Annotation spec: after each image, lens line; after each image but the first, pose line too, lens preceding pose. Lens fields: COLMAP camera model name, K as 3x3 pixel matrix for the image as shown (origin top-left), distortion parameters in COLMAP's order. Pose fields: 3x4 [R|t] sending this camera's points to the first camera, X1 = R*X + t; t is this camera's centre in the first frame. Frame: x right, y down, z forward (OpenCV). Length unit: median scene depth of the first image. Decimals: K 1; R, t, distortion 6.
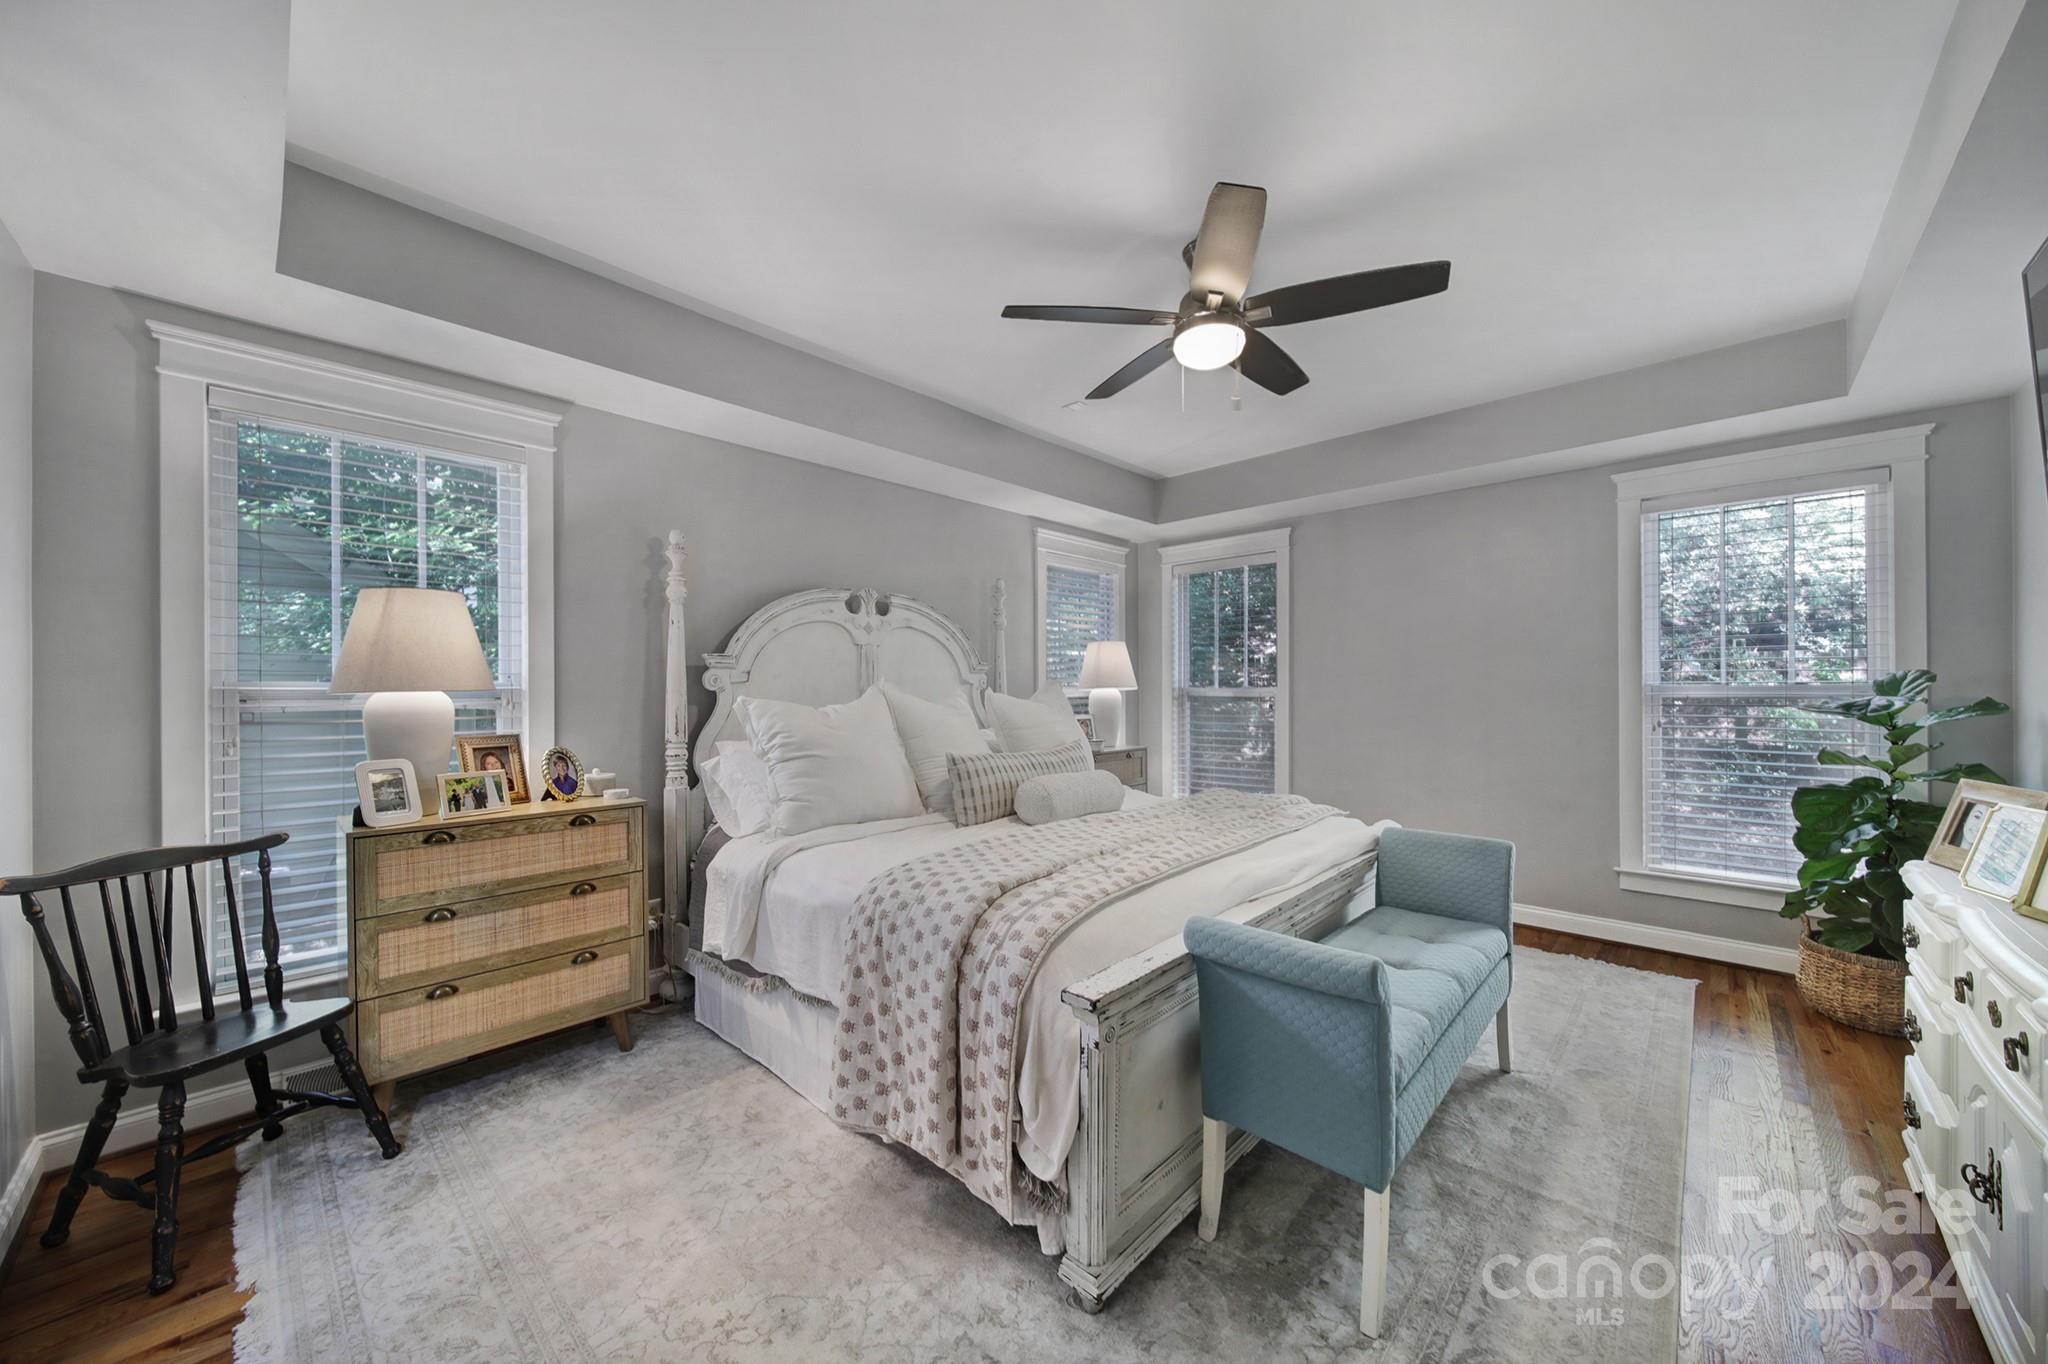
lens RADIAL K [[717.6, 0, 1008.9], [0, 717.6, 692.0], [0, 0, 1]] dist [-0.004476, 0.000111]
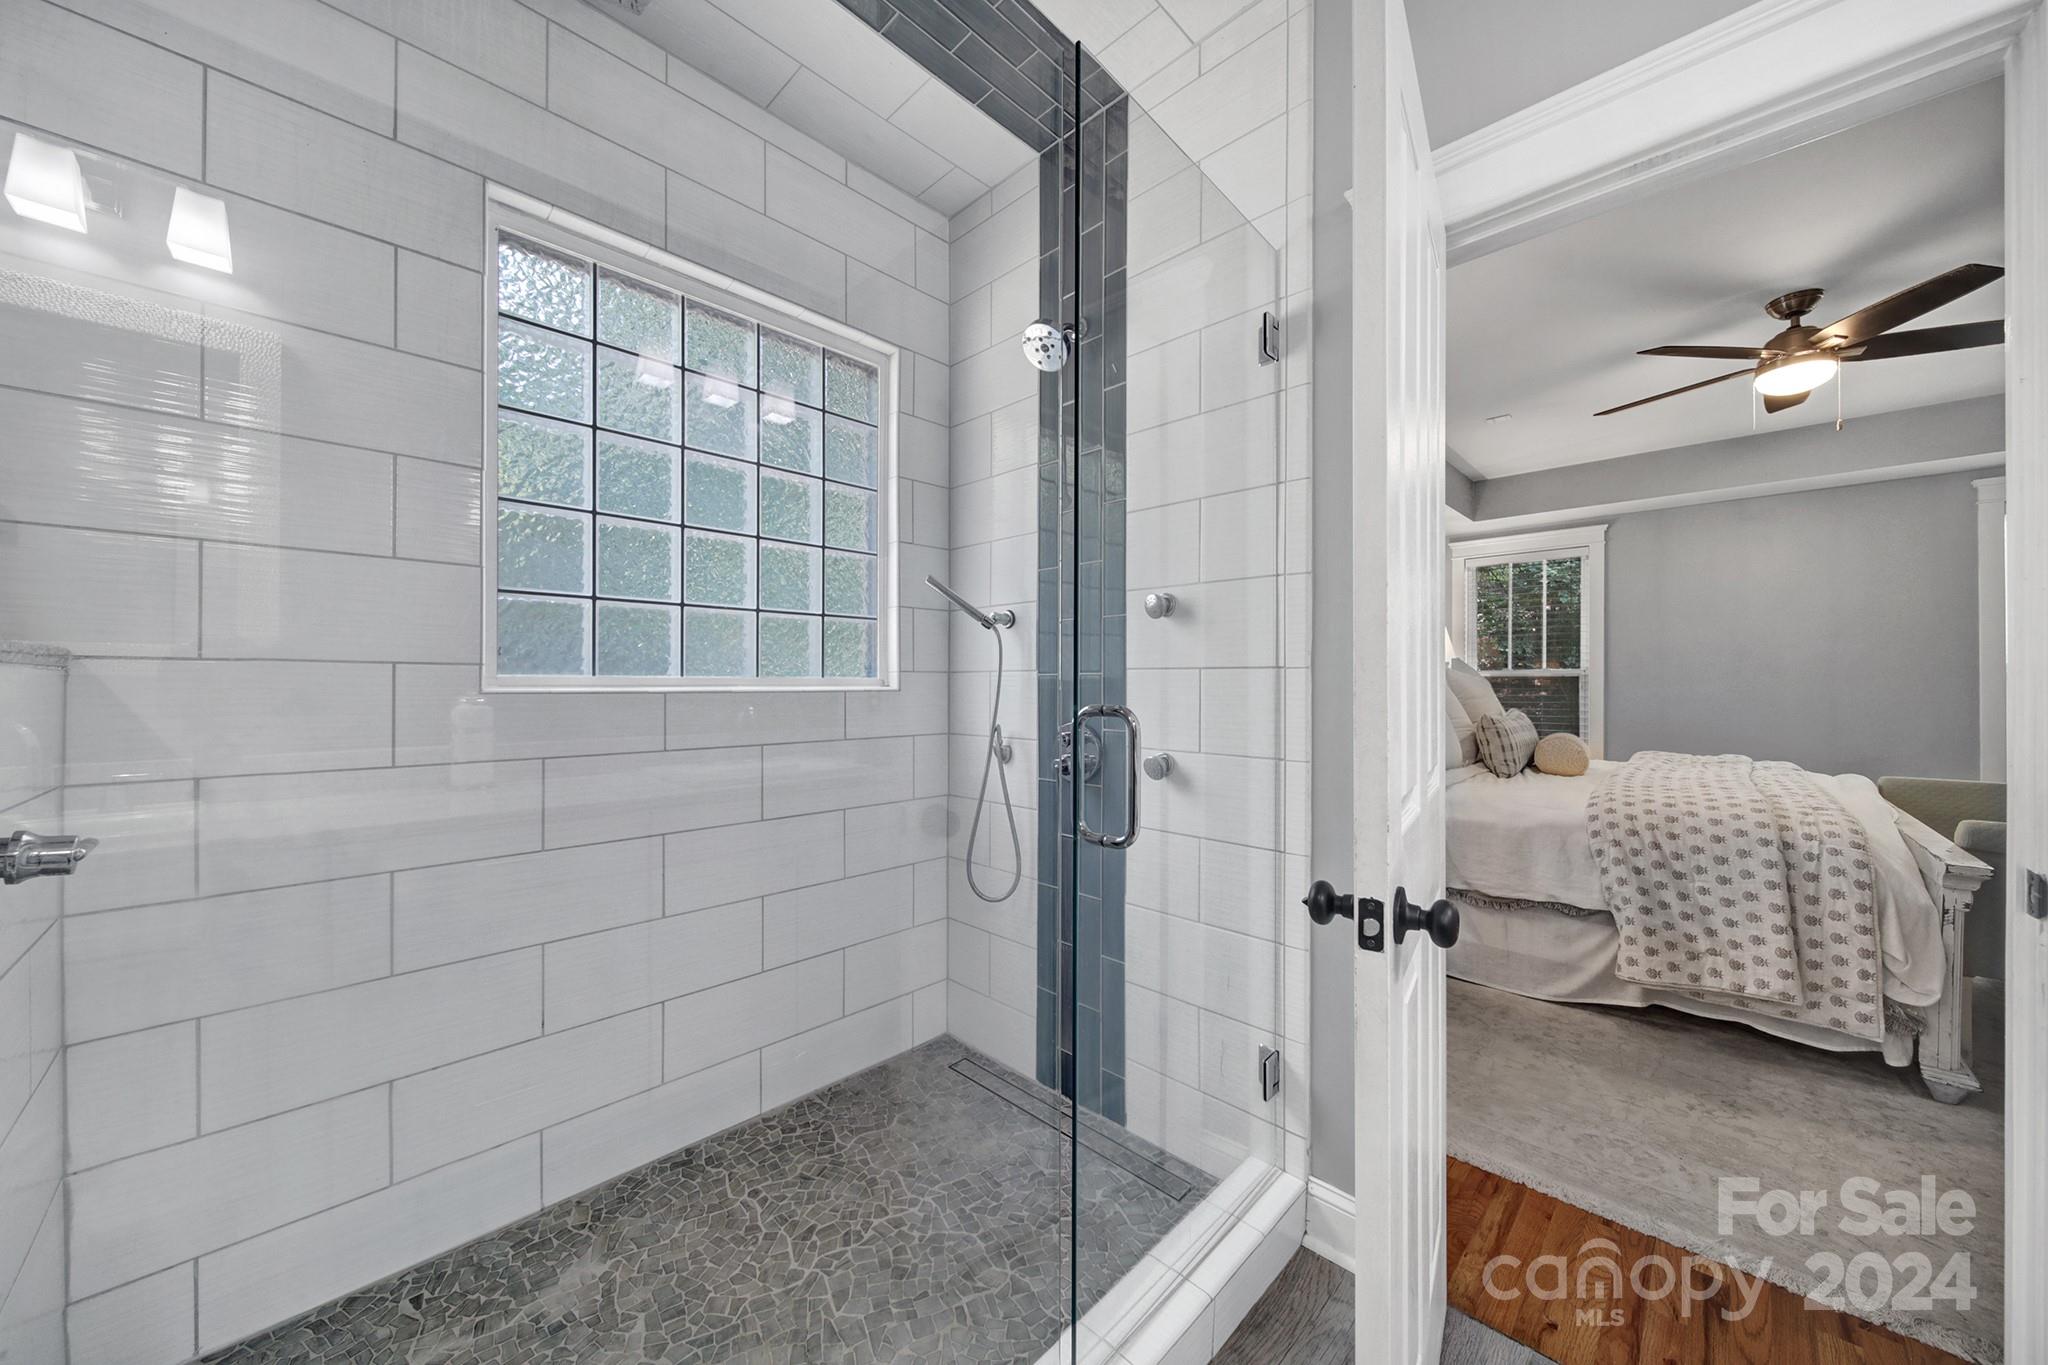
lens RADIAL K [[717.6, 0, 1018.8], [0, 717.6, 684.8], [0, 0, 1]] dist [-0.004476, 0.000111]
pose [[0.999902, 0.006884, -0.012190, -0.852808], [-0.006914, 0.999973, -0.002475, 0.045178], [0.012173, 0.002559, 0.999923, -0.192749]]
